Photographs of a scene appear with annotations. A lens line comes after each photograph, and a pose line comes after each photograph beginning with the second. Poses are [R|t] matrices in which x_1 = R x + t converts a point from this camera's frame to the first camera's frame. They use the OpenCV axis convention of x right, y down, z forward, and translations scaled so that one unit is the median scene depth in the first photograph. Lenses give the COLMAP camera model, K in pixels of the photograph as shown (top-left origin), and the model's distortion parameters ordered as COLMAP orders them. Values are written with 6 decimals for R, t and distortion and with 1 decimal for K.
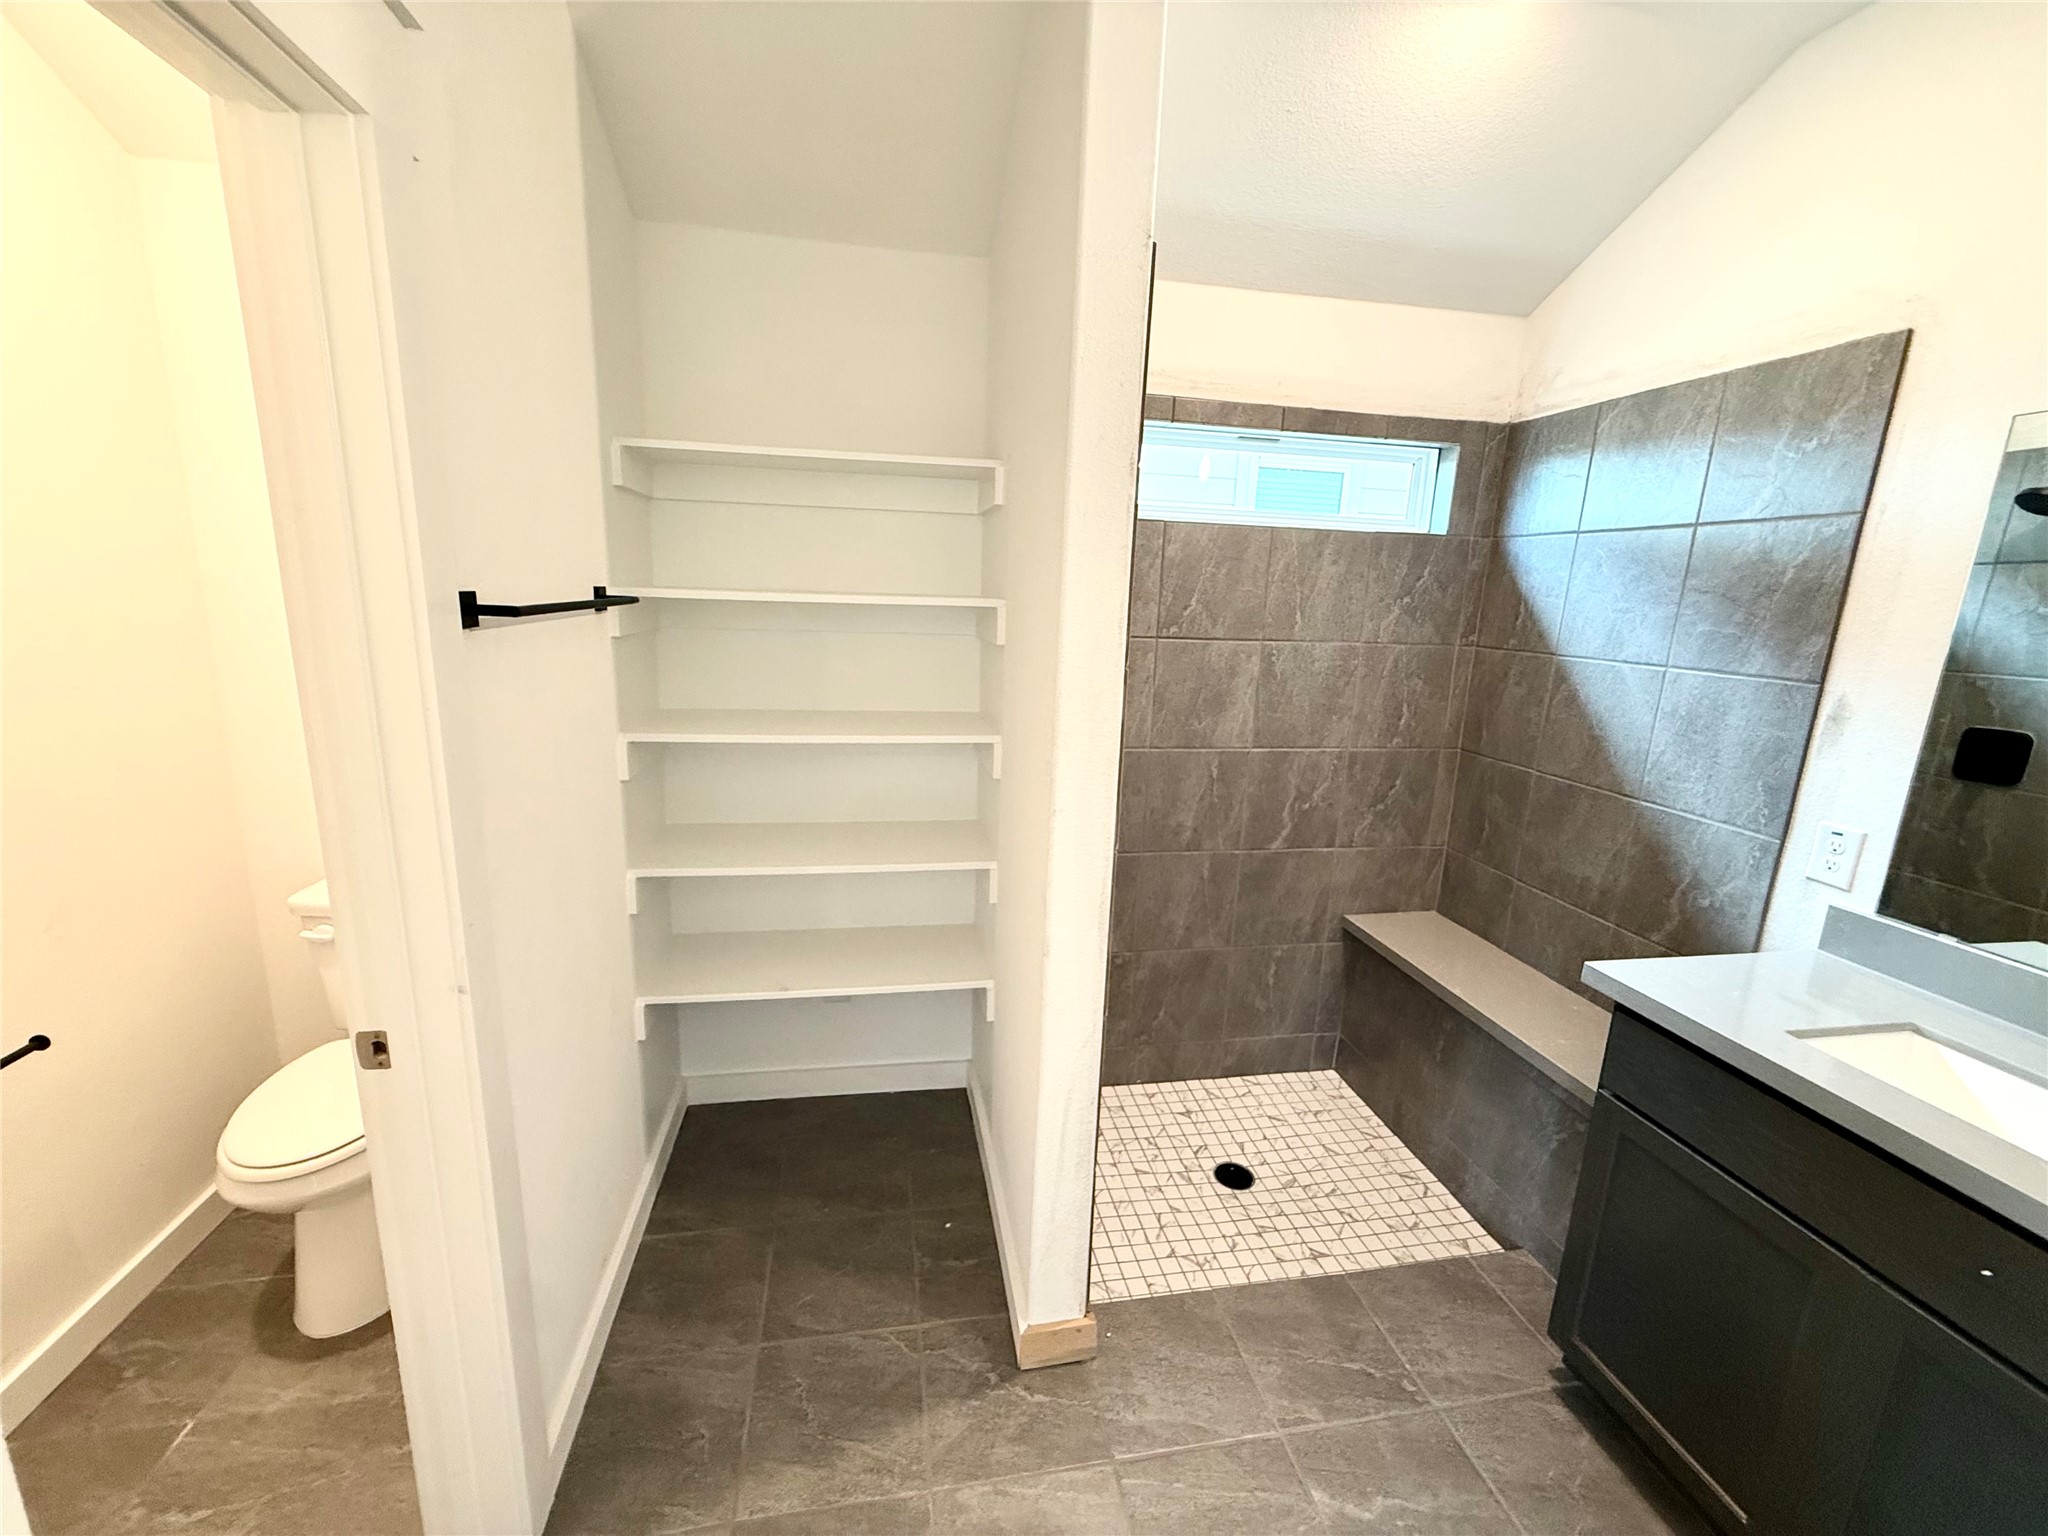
lens RADIAL K [[818.7, 0, 1024.0], [0, 818.7, 768.0], [0, 0, 1]] dist [-0.001954, -0.000355]
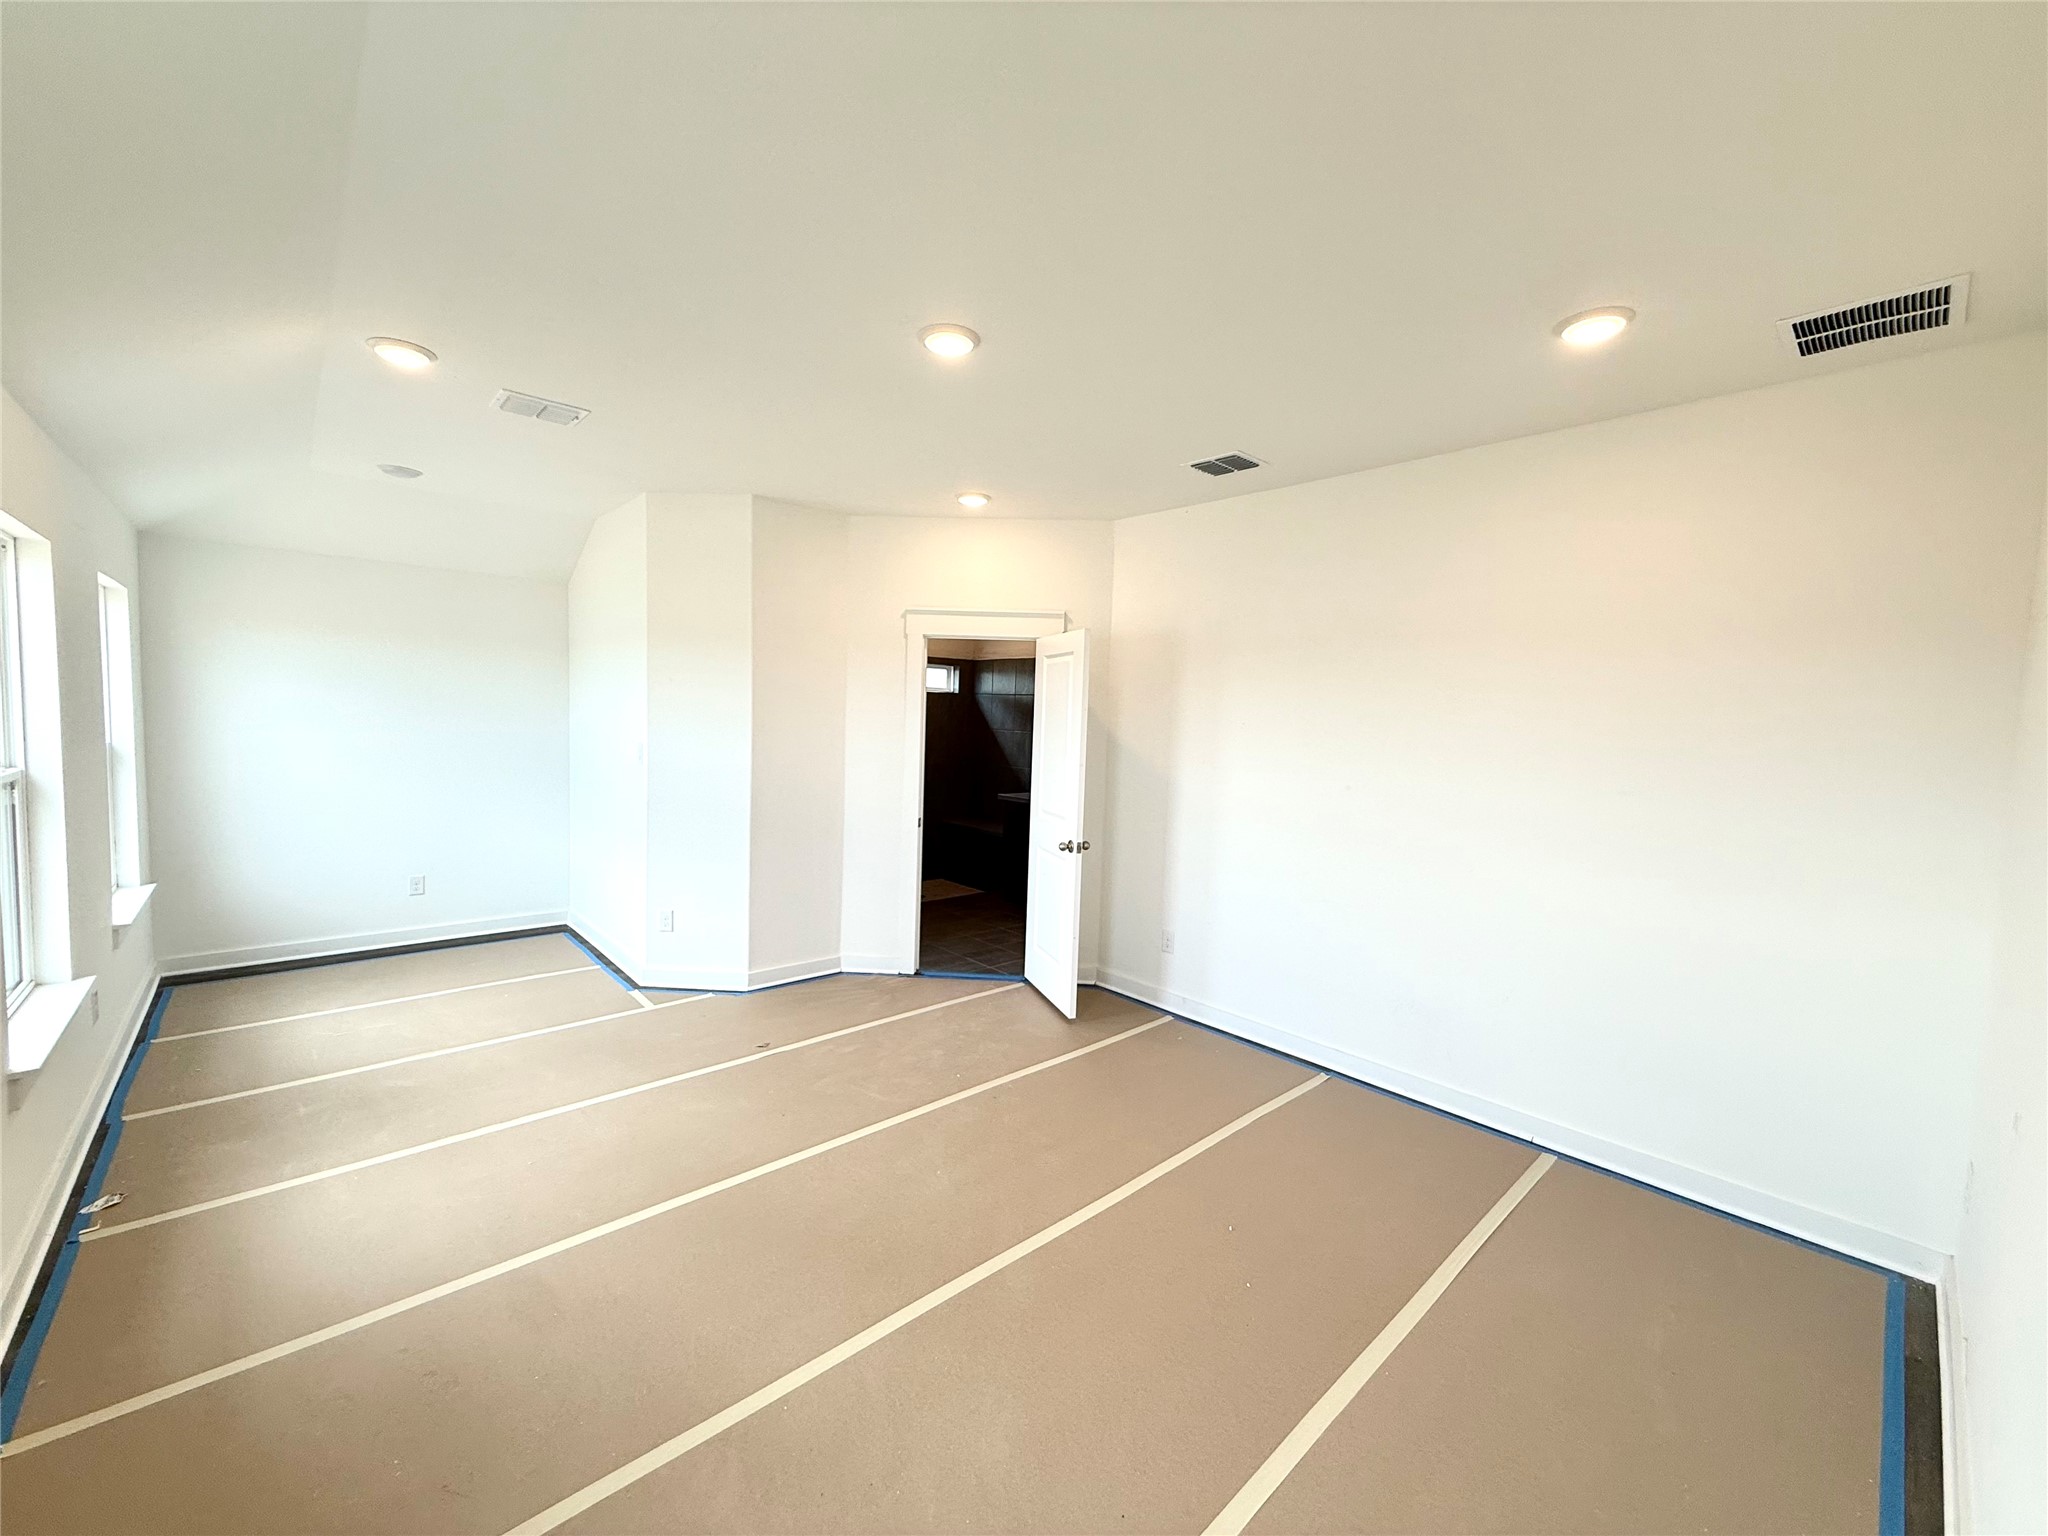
lens RADIAL K [[818.7, 0, 1024.0], [0, 818.7, 768.0], [0, 0, 1]] dist [-0.001954, -0.000355]
pose [[0.847662, -0.045097, 0.528616, -1.327800], [0.114870, 0.988346, -0.099881, 0.479009], [-0.517951, 0.145387, 0.842965, -2.442969]]
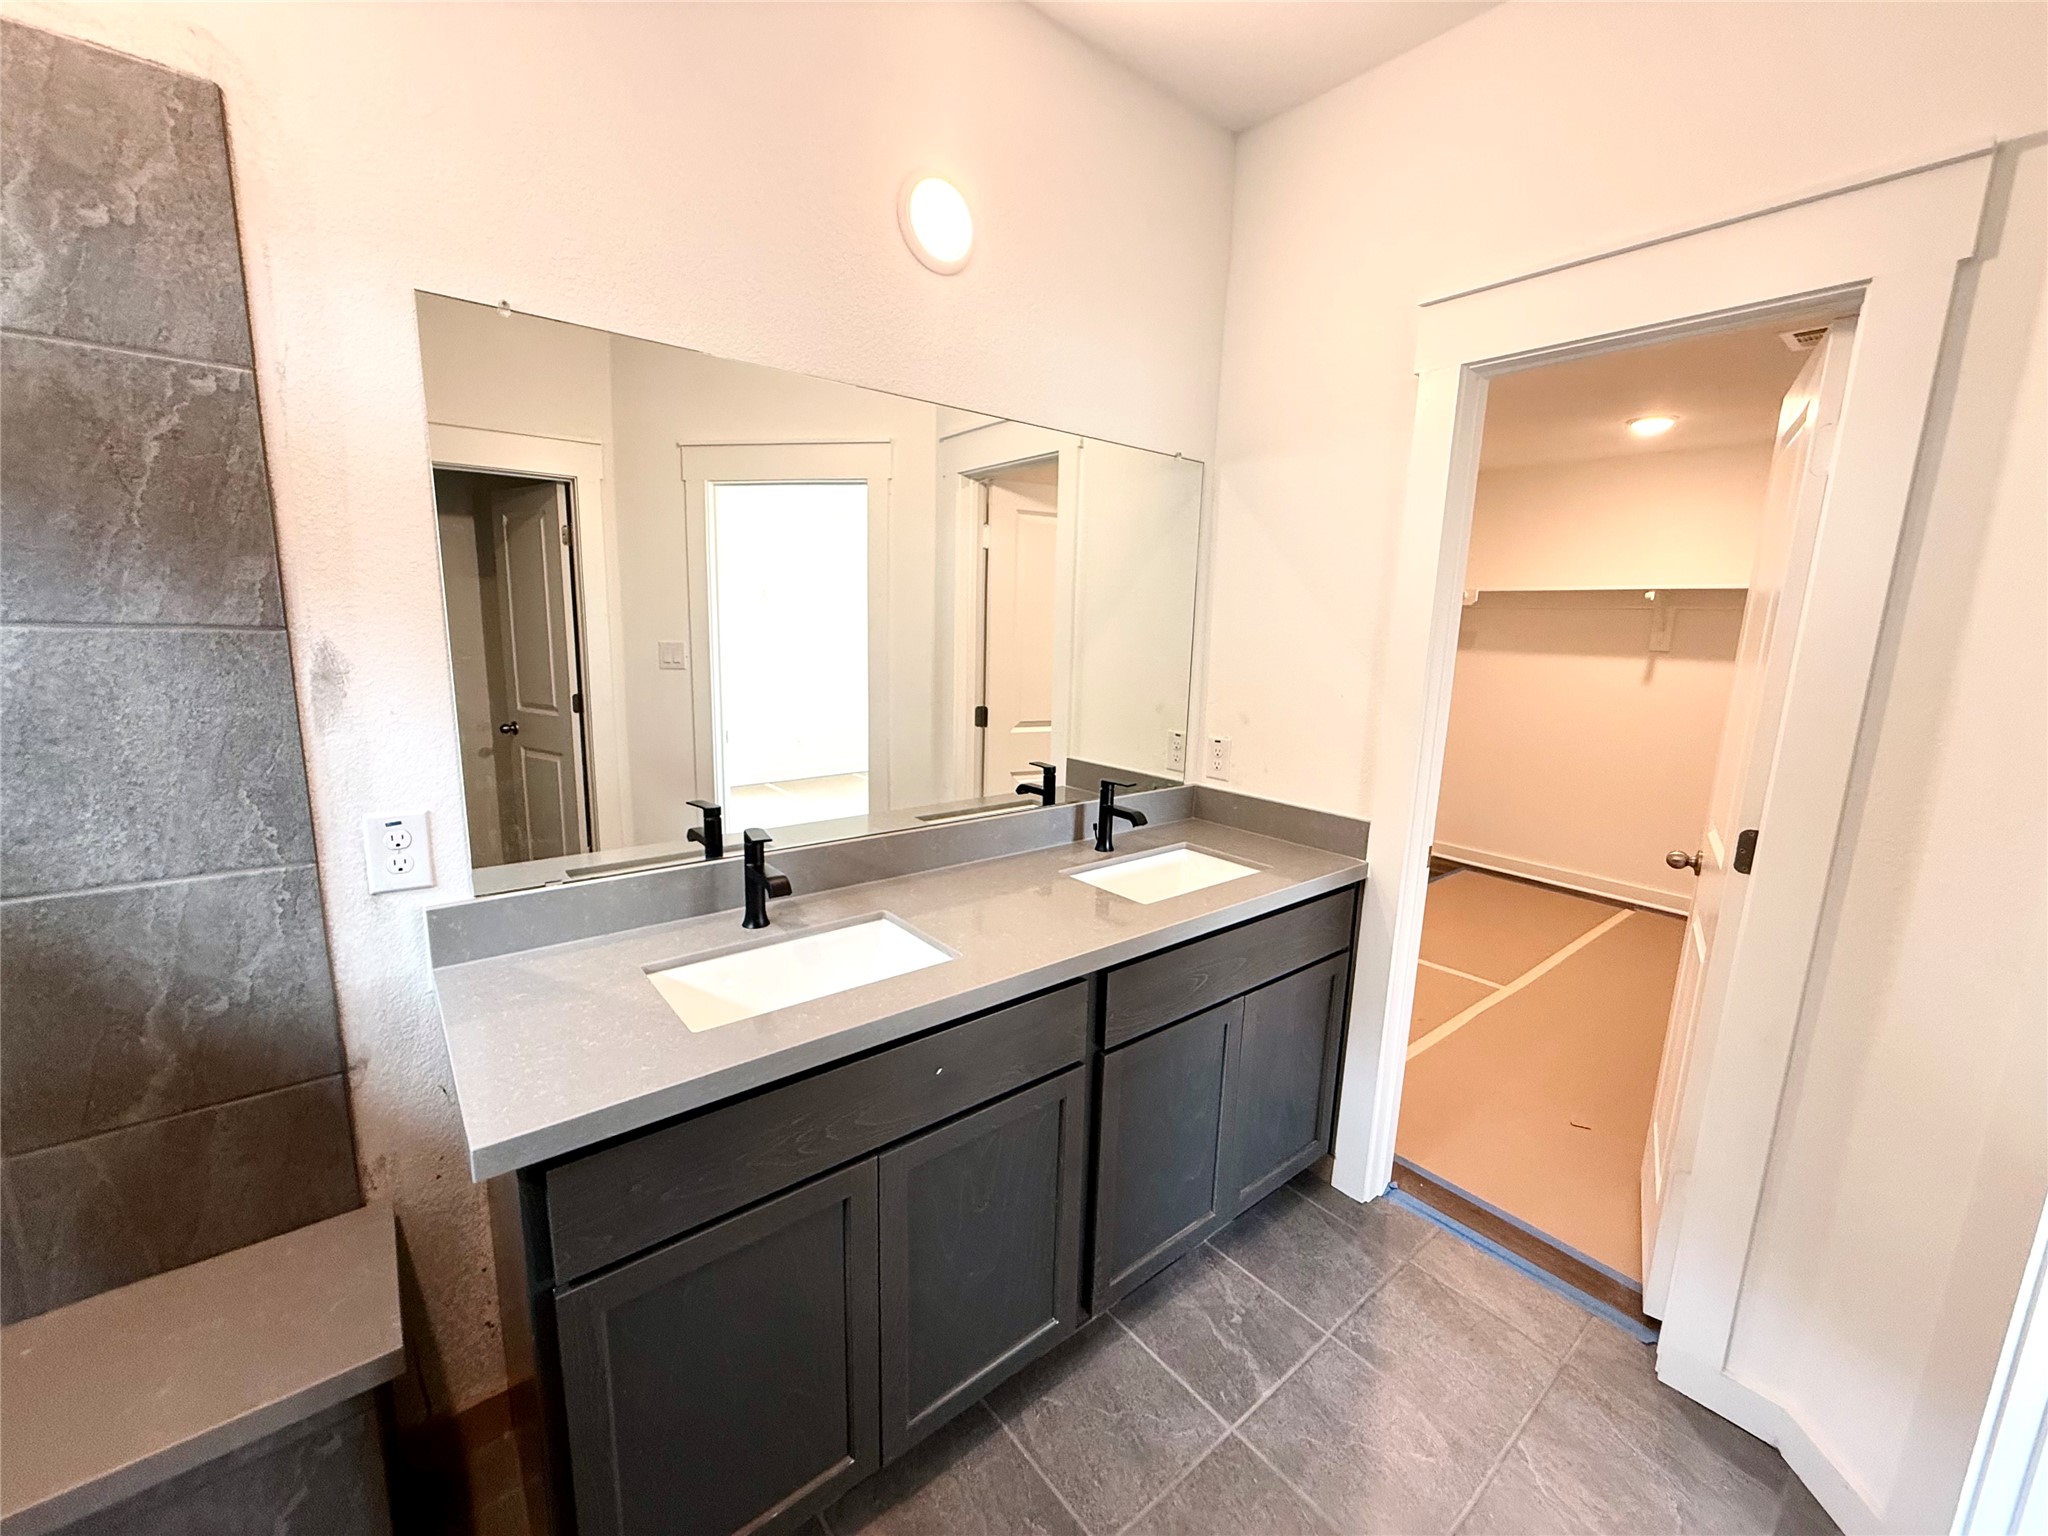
lens RADIAL K [[818.7, 0, 1024.0], [0, 818.7, 768.0], [0, 0, 1]] dist [-0.001954, -0.000355]
pose [[-0.476956, -0.207479, 0.854088, 0.074952], [0.141645, 0.940892, 0.307666, -0.106933], [-0.867439, 0.267720, -0.419375, 0.722328]]
